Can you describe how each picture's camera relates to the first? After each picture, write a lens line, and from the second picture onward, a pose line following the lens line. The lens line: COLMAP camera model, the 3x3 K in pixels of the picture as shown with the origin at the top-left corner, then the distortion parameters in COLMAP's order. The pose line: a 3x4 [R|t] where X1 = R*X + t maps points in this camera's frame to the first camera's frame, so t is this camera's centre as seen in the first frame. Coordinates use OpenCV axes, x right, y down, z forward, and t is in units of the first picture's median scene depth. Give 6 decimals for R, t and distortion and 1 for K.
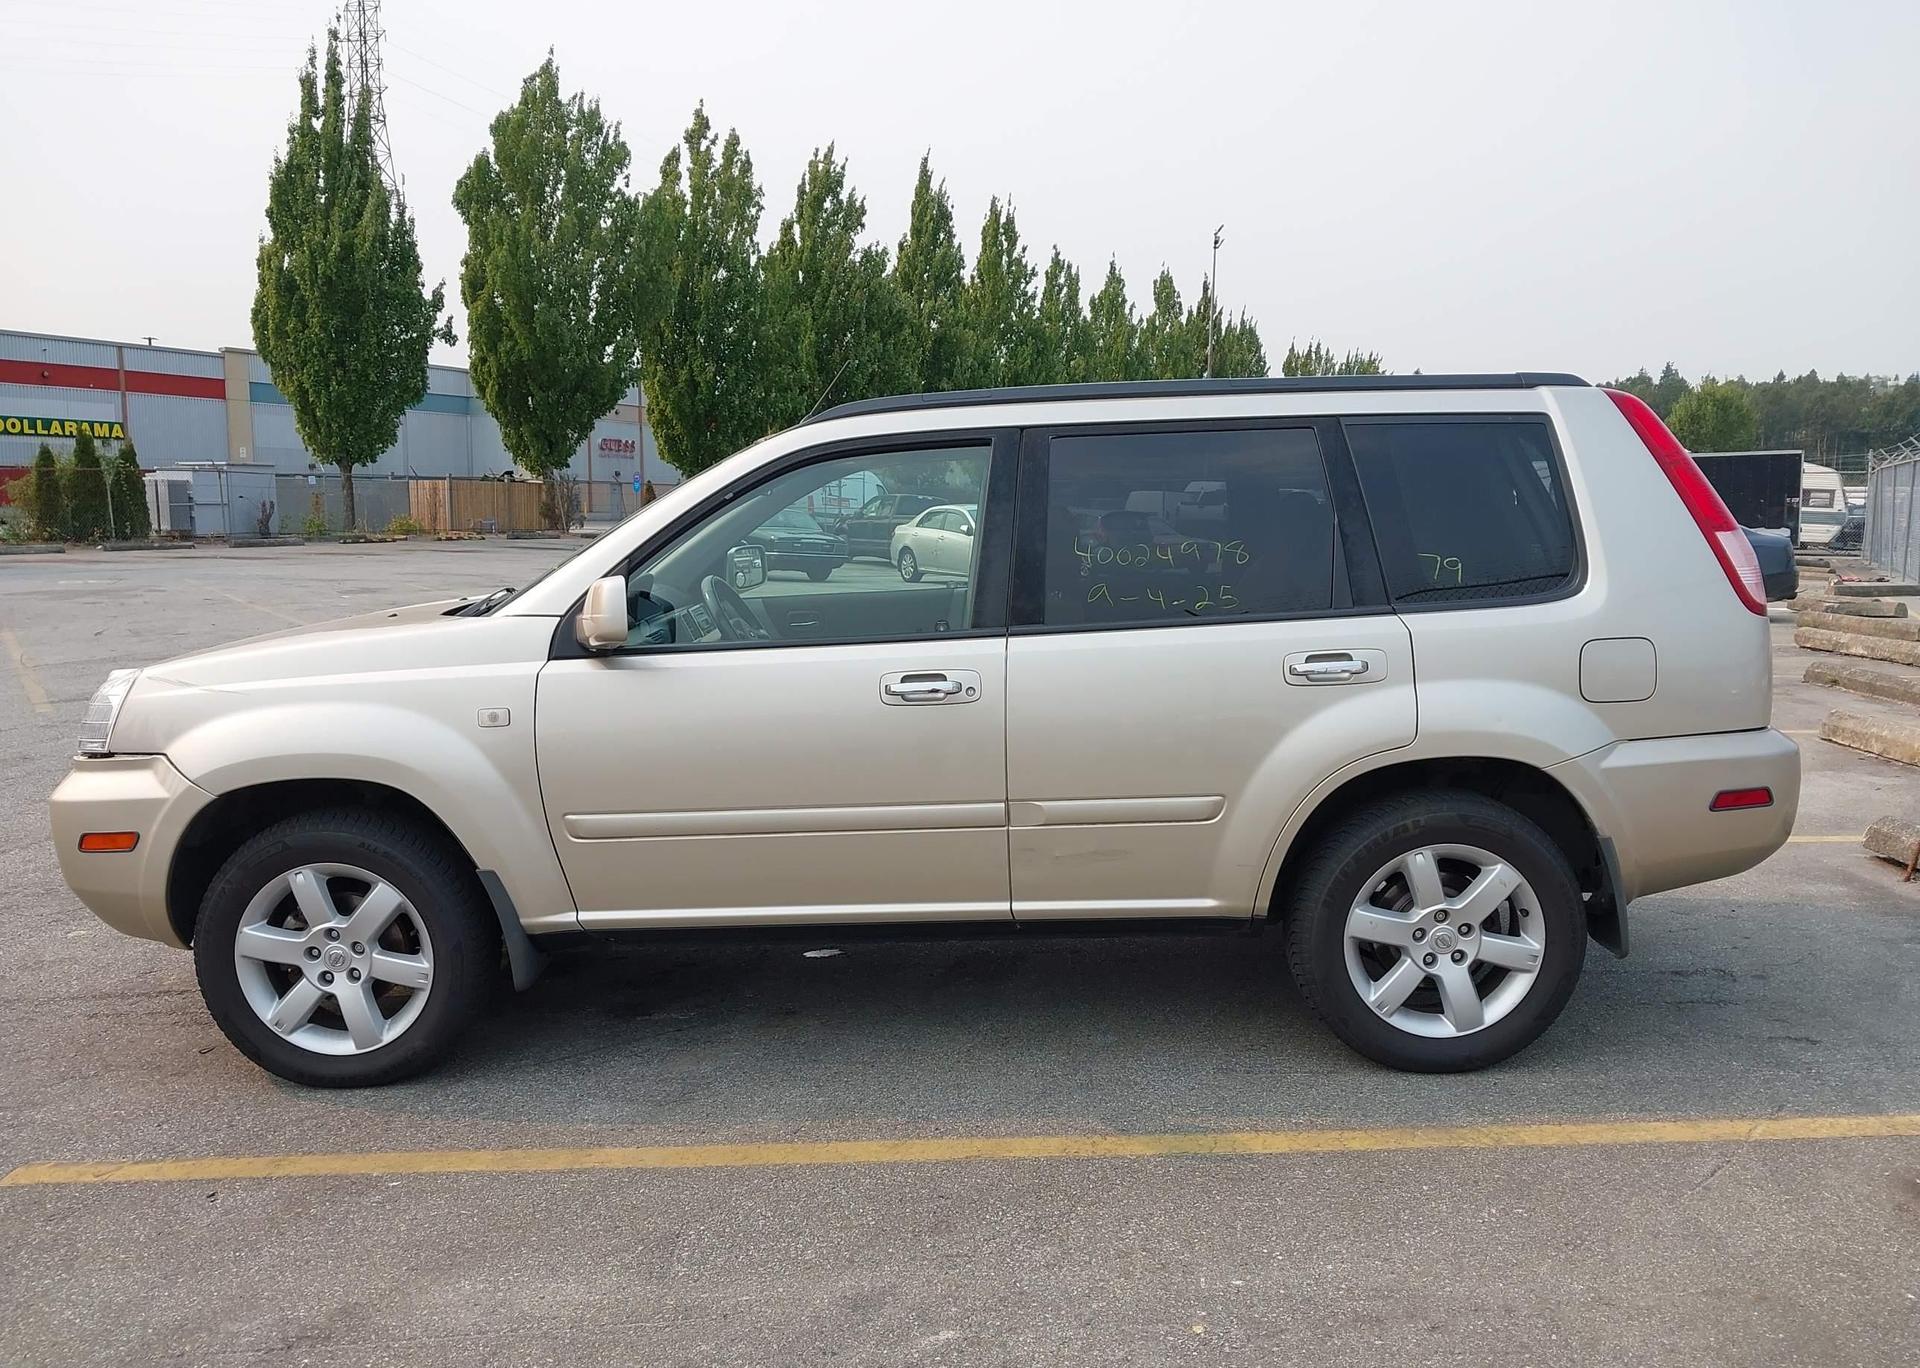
lens RADIAL K [[1504.1, 0, 966.8], [0, 1504.1, 732.7], [0, 0, 1]] dist [0.016766, -0.019395]
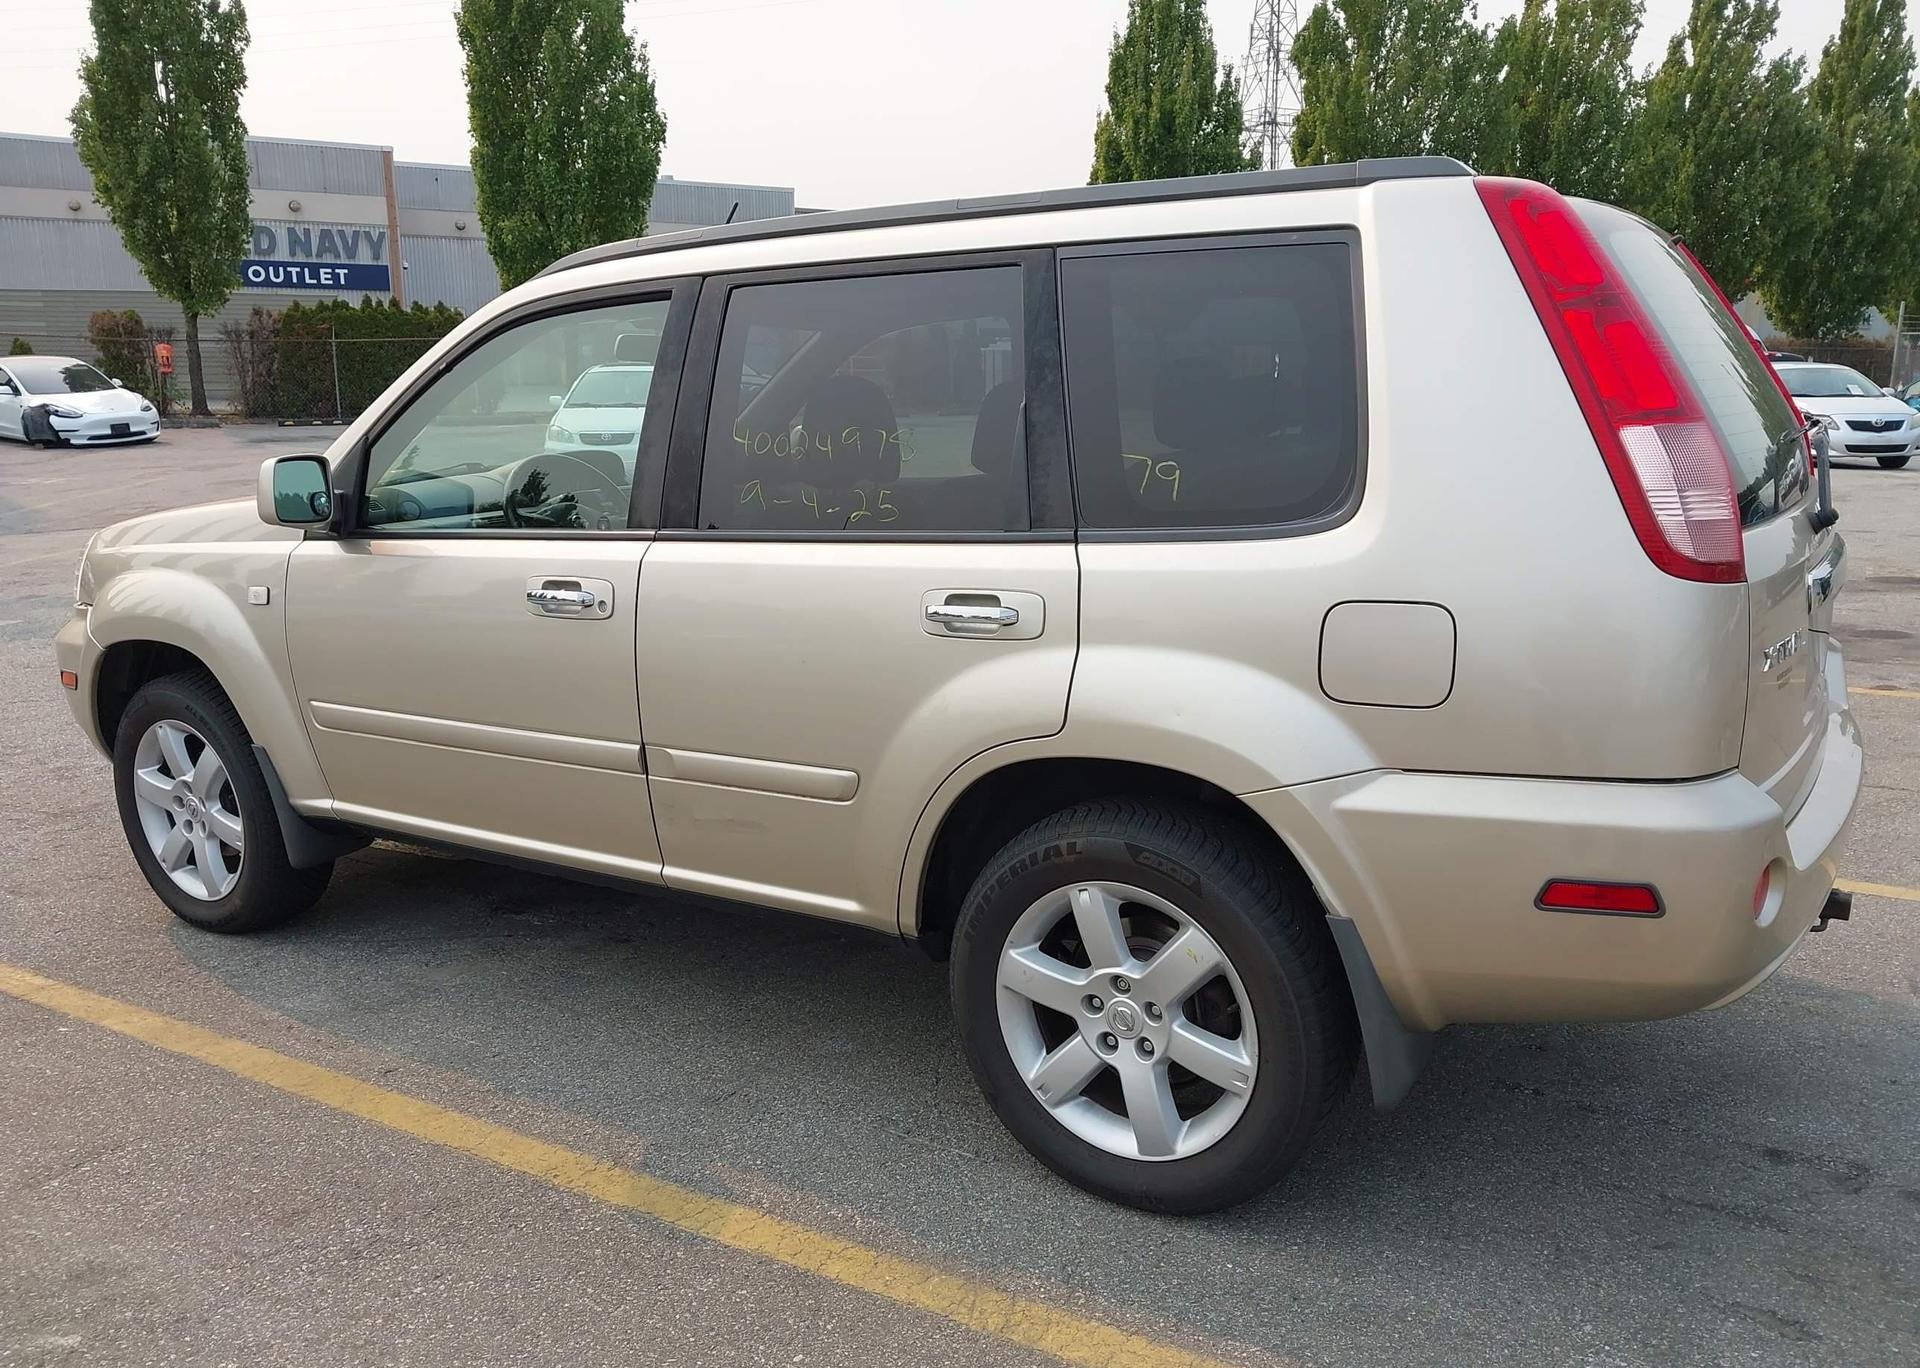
lens RADIAL K [[1504.1, 0, 966.8], [0, 1504.1, 732.7], [0, 0, 1]] dist [0.016766, -0.019395]
pose [[0.847937, 0.121640, -0.515952, 0.582047], [-0.076375, 0.991195, 0.108165, -0.060921], [0.524566, -0.052312, 0.849761, 0.375547]]
